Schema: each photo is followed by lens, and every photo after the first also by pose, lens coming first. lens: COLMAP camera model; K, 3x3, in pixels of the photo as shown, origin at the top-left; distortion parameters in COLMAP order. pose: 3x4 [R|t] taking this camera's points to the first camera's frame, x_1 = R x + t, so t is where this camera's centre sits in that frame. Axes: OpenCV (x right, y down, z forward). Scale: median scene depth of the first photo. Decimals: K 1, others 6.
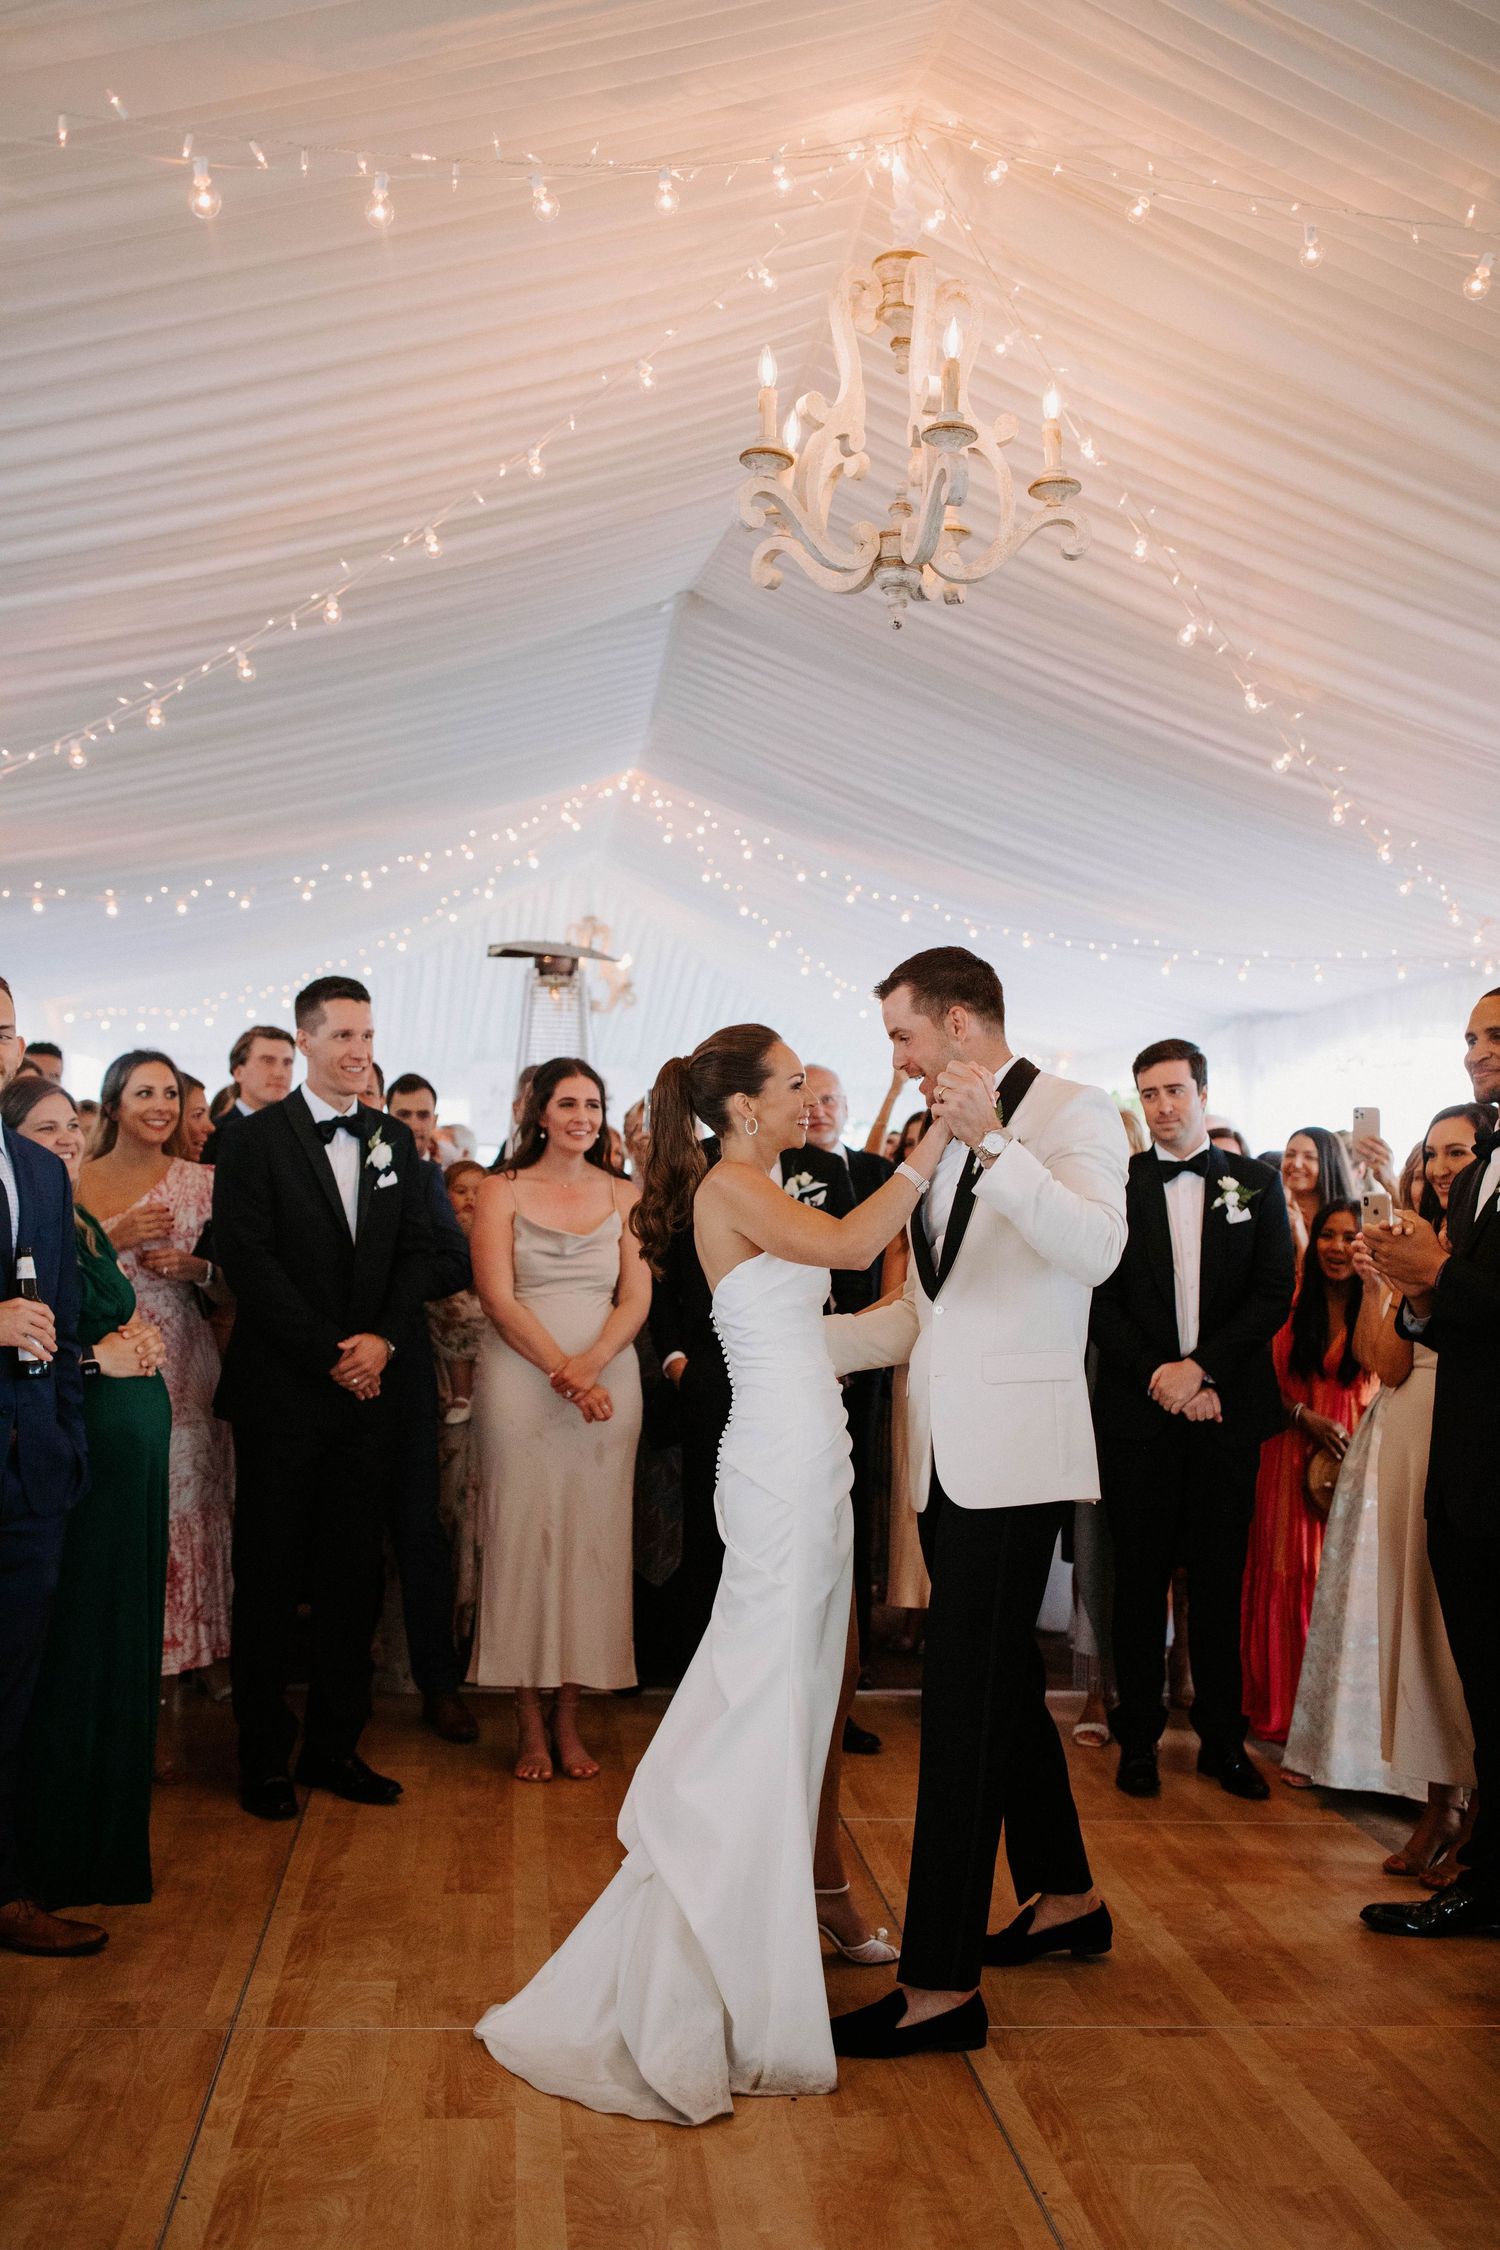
lens RADIAL K [[2166.7, 0, 743.9], [0, 2166.7, 1121.8], [0, 0, 1]] dist [-0.000684, -0.005036]
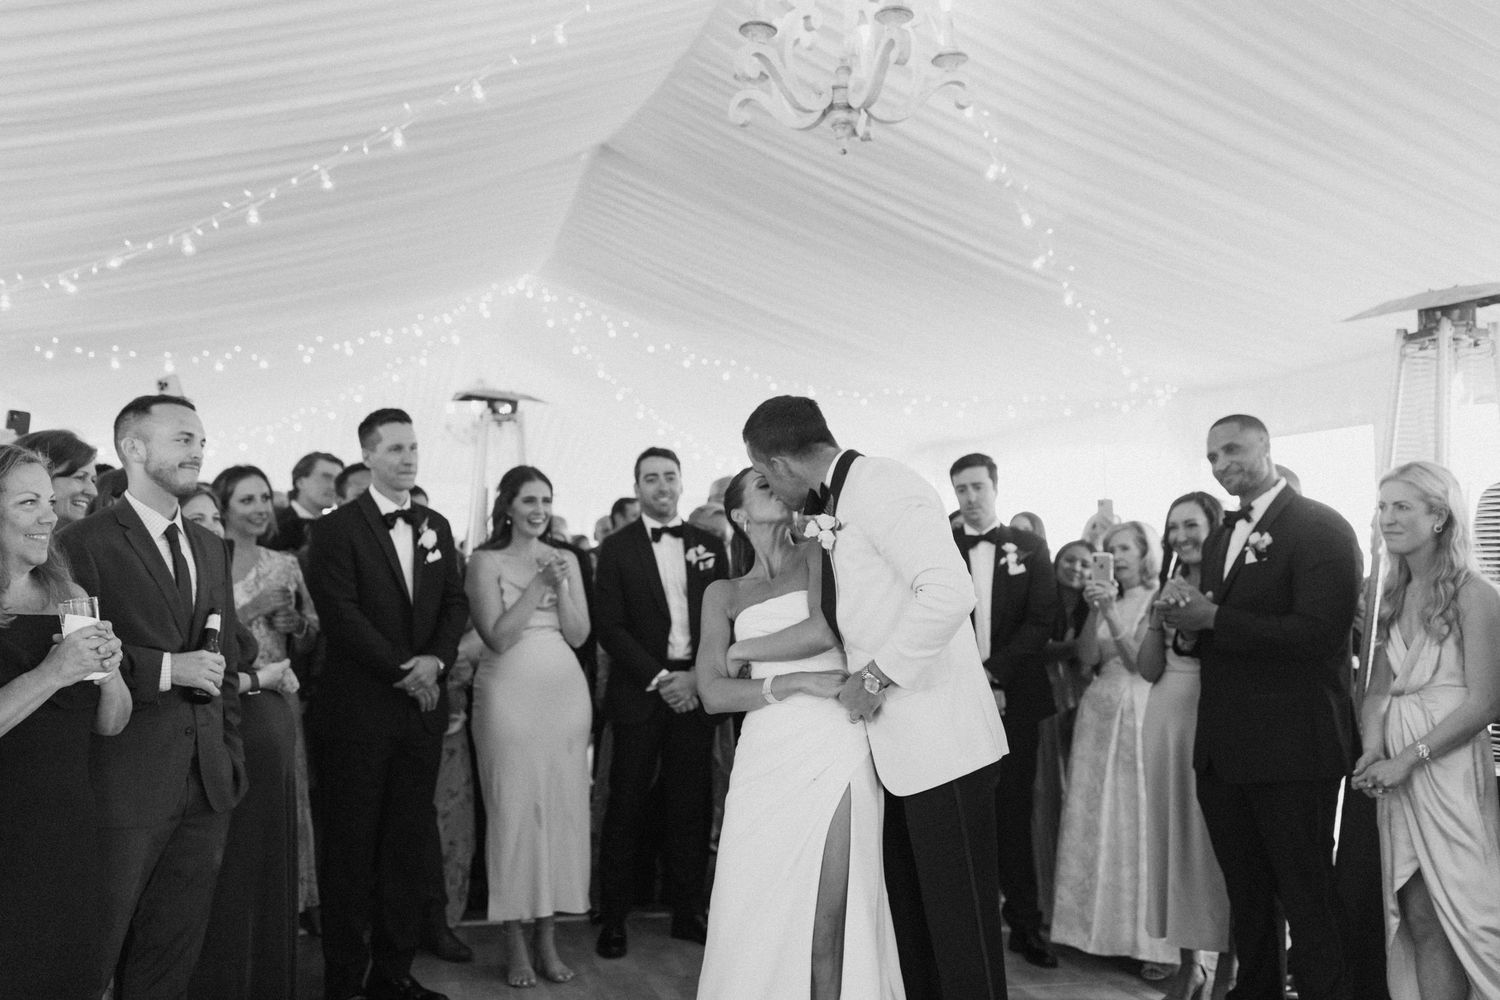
lens RADIAL K [[1435.7, 0, 751.1], [0, 1435.7, 501.5], [0, 0, 1]] dist [0.002762, -0.032583]
pose [[0.987485, -0.012897, 0.157187, -0.107530], [0.015395, 0.999774, -0.014688, 0.008908], [-0.156962, 0.016924, 0.987460, 0.068423]]
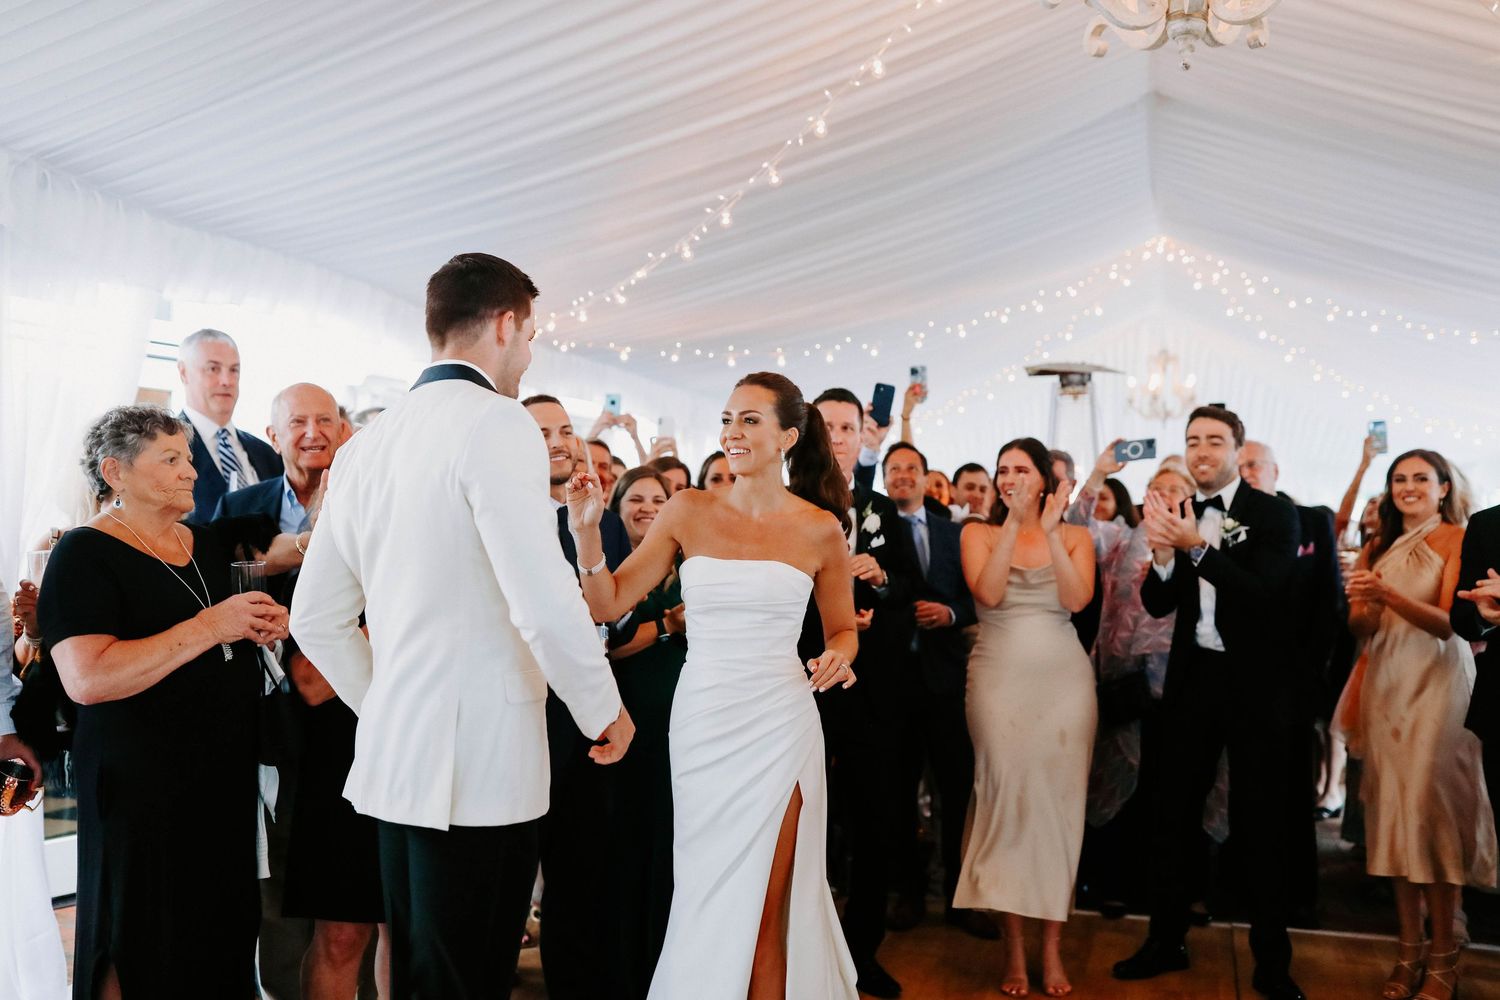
lens RADIAL K [[1435.7, 0, 751.1], [0, 1435.7, 501.5], [0, 0, 1]] dist [0.002762, -0.032583]
pose [[0.916312, -0.029890, -0.399347, 0.124830], [0.027415, 0.999553, -0.011908, 0.015209], [0.399525, -0.000037, 0.916722, 0.121190]]
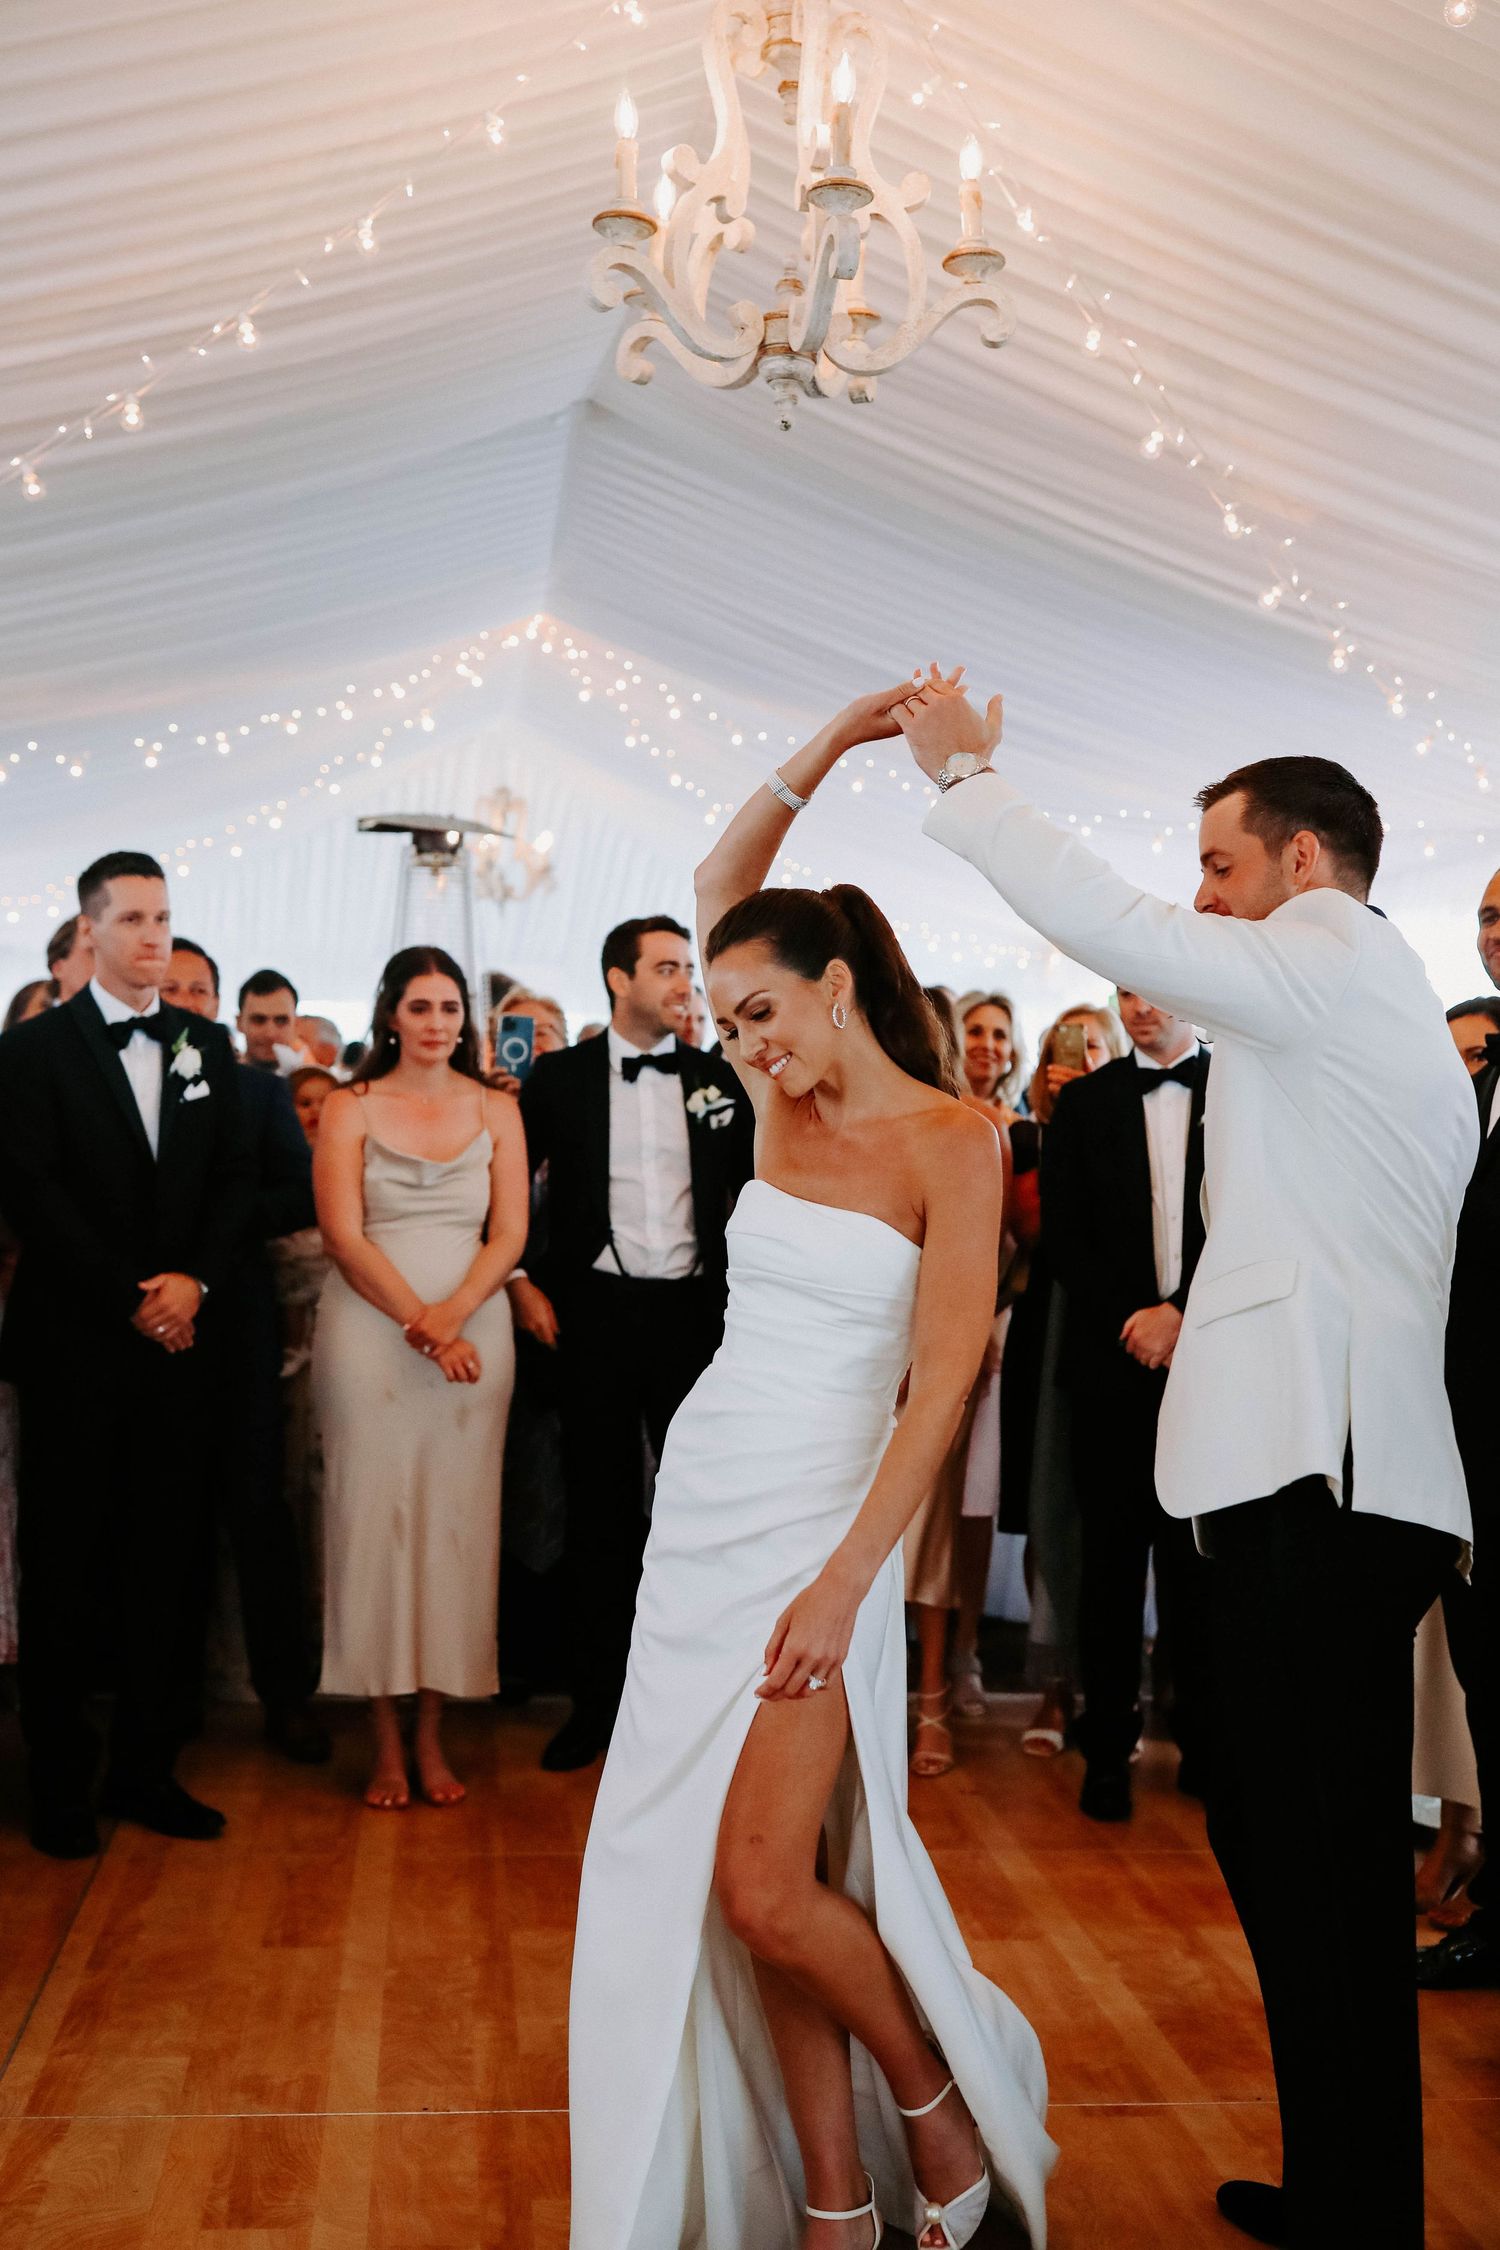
lens RADIAL K [[2489.8, 0, 755.0], [0, 2489.8, 1025.7], [0, 0, 1]] dist [0.001966, -0.018979]
pose [[0.999891, -0.003228, 0.014416, 0.034089], [0.003249, 0.999994, -0.001437, 0.002457], [-0.014411, 0.001484, 0.999895, 0.032279]]
